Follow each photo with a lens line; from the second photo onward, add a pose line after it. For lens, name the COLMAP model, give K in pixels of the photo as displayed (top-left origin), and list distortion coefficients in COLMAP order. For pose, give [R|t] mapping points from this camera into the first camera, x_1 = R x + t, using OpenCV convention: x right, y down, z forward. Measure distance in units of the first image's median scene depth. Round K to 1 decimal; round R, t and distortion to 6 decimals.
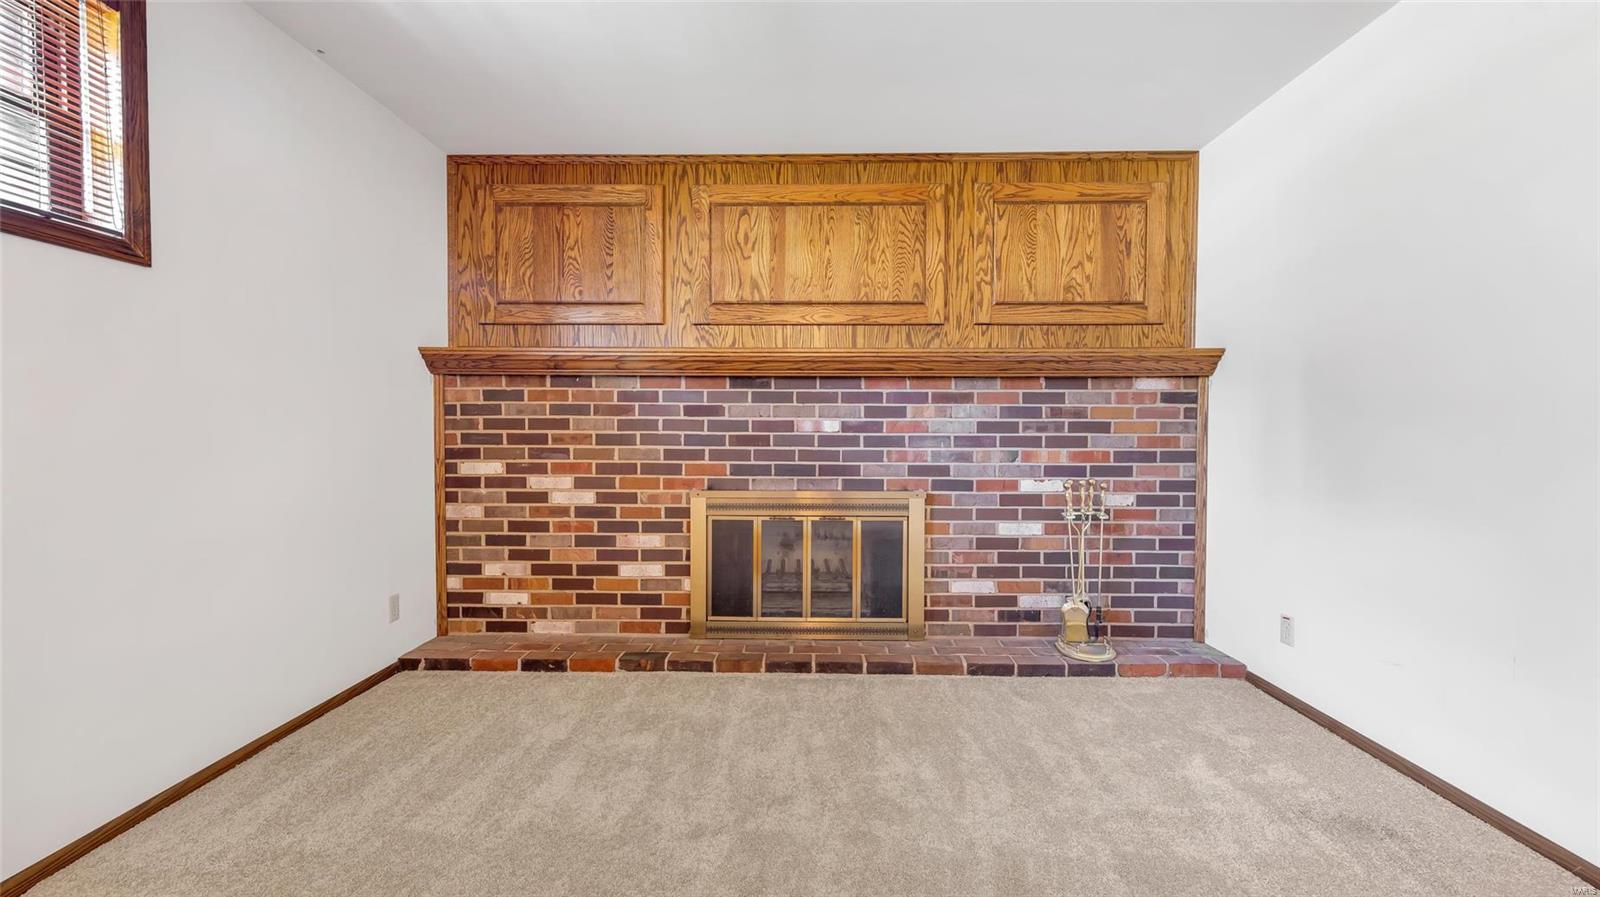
lens RADIAL K [[648.5, 0, 809.4], [0, 648.5, 447.2], [0, 0, 1]] dist [0.007986, -0.000087]
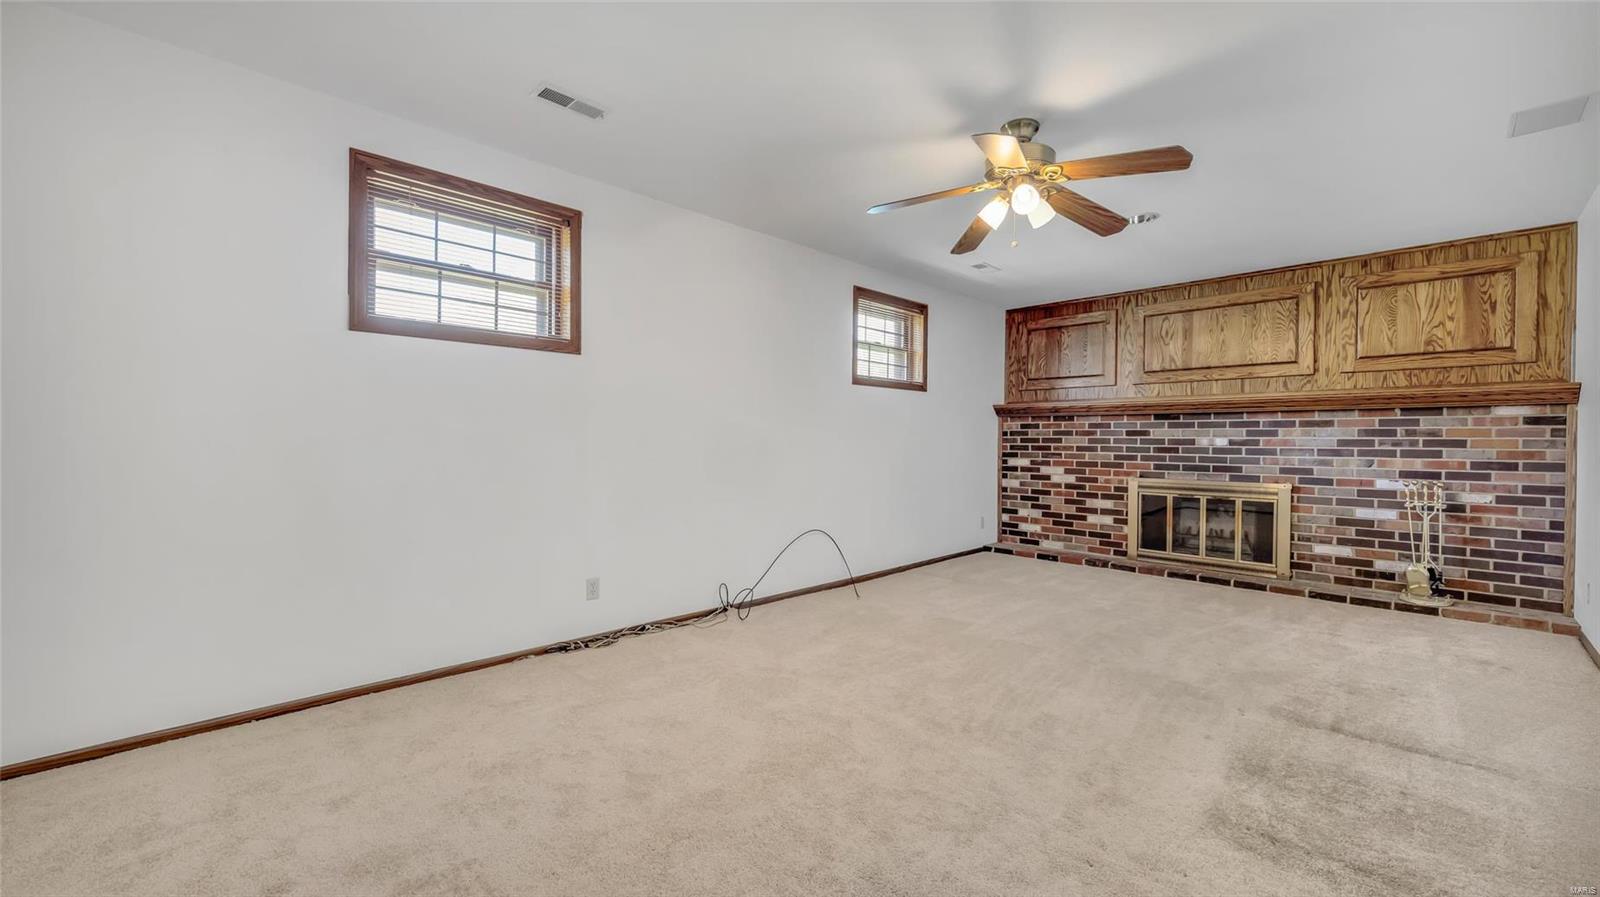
lens RADIAL K [[648.5, 0, 805.9], [0, 648.5, 446.3], [0, 0, 1]] dist [0.007986, -0.000087]
pose [[0.728707, 0.008246, -0.684776, 0.393347], [-0.020266, 0.999749, -0.009528, 0.015564], [0.684525, 0.020821, 0.728692, -0.921128]]
